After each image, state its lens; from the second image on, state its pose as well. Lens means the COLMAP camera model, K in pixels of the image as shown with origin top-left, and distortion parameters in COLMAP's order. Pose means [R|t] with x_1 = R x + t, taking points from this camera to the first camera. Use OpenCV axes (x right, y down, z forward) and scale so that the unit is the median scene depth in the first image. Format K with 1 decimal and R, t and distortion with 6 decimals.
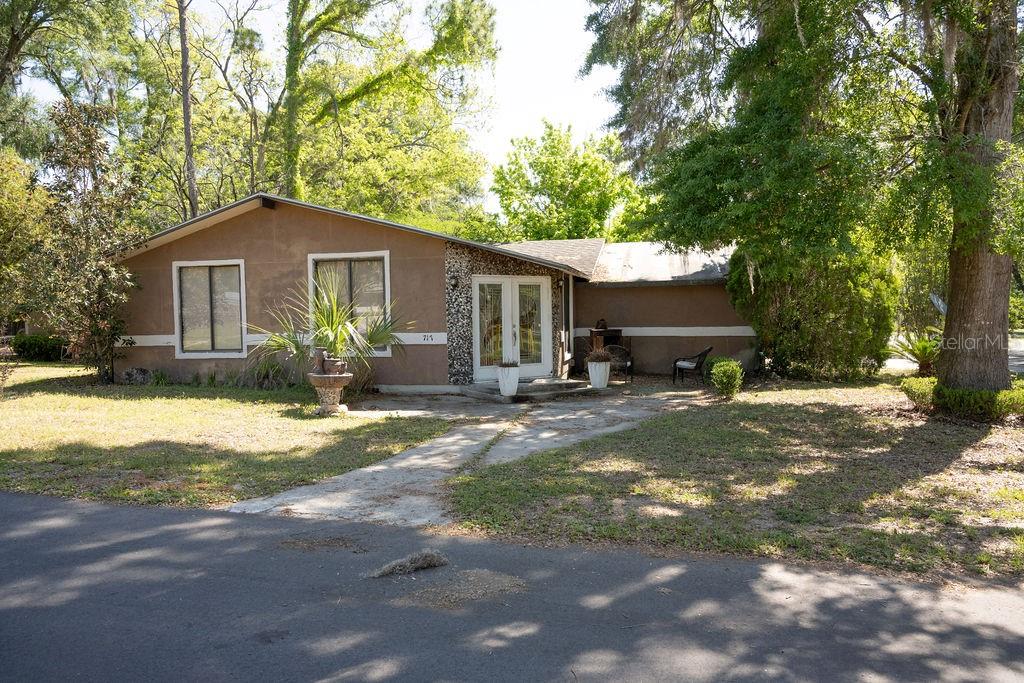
lens RADIAL K [[711.5, 0, 512.0], [0, 711.5, 341.5], [0, 0, 1]] dist [-0.003656, 0.000551]
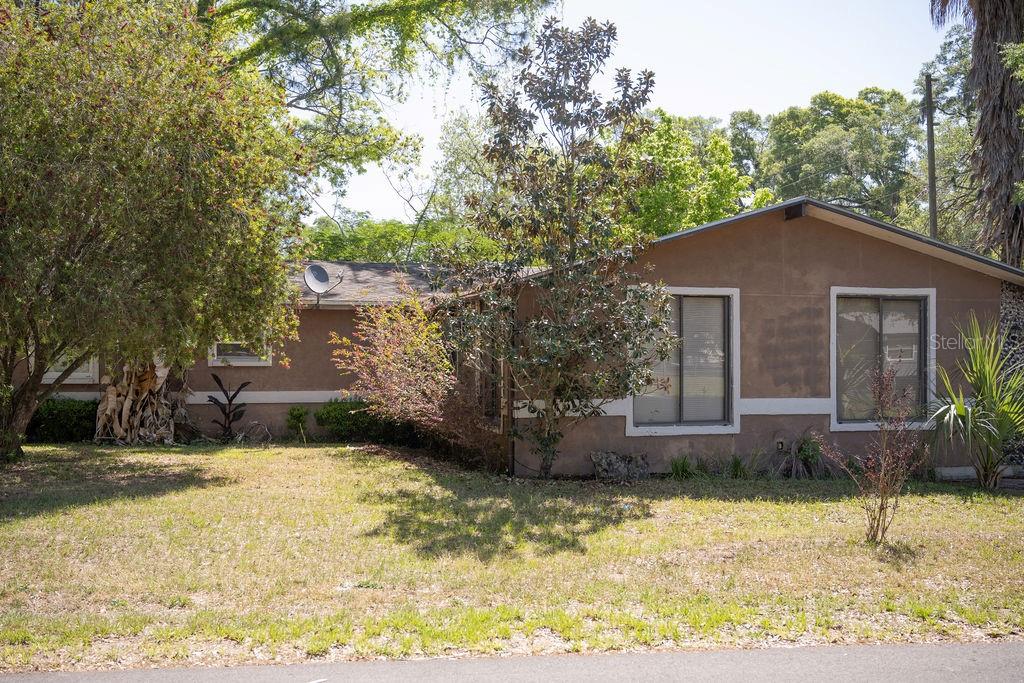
lens RADIAL K [[954.6, 0, 512.0], [0, 954.6, 341.5], [0, 0, 1]] dist [0.005753, 0.004477]
pose [[0.889540, 0.024760, 0.456186, -1.007164], [-0.002956, 0.998821, -0.048449, -0.020294], [-0.456848, 0.041749, 0.888564, 0.294945]]
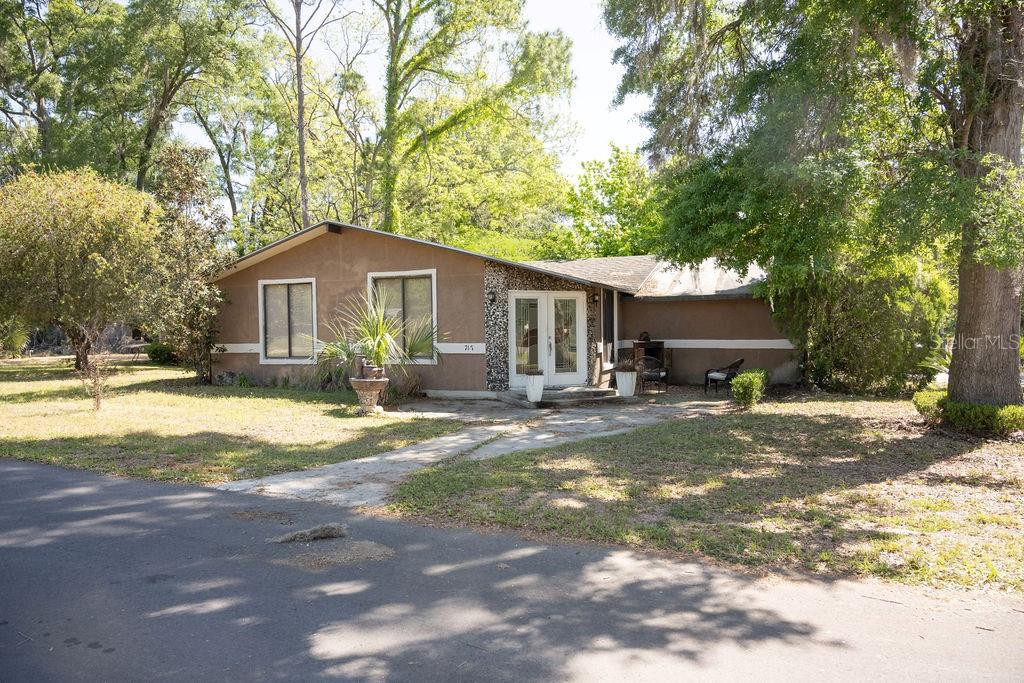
lens RADIAL K [[676.9, 0, 512.0], [0, 676.9, 341.5], [0, 0, 1]] dist [-0.002167, -0.001530]
pose [[0.987941, 0.006964, -0.154674, 0.105927], [-0.009533, 0.999829, -0.015877, 0.001053], [0.154537, 0.017160, 0.987838, -0.023672]]
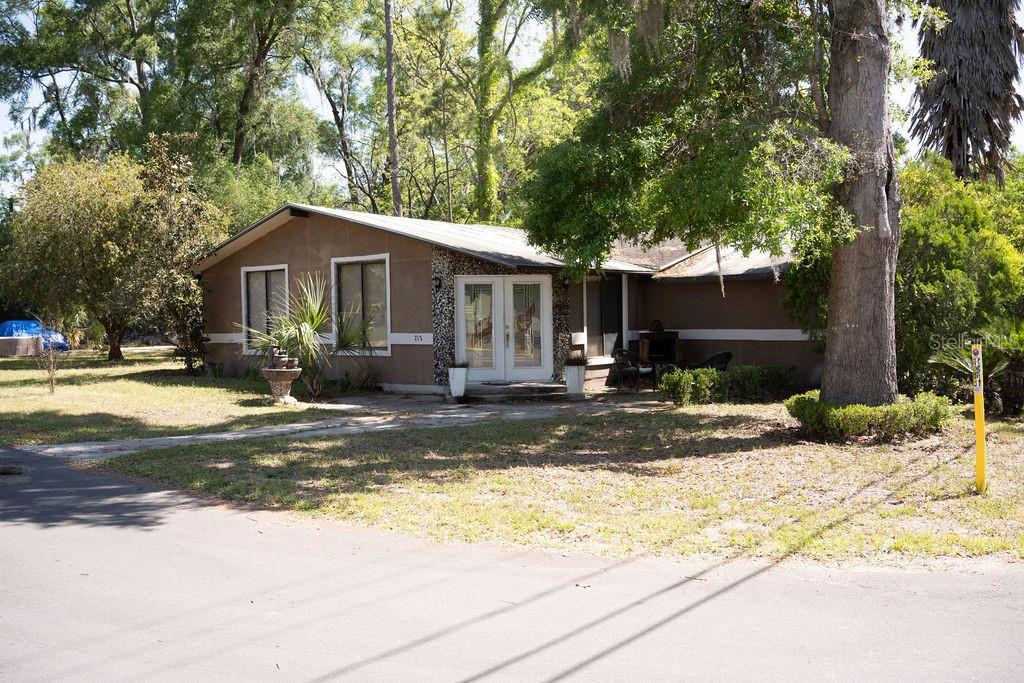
lens RADIAL K [[920.3, 0, 512.0], [0, 920.3, 341.5], [0, 0, 1]] dist [0.005624, -0.005450]
pose [[0.906020, 0.012115, -0.423062, 0.539426], [-0.014486, 0.999892, -0.002389, 0.000877], [0.422987, 0.008293, 0.906098, -0.129038]]
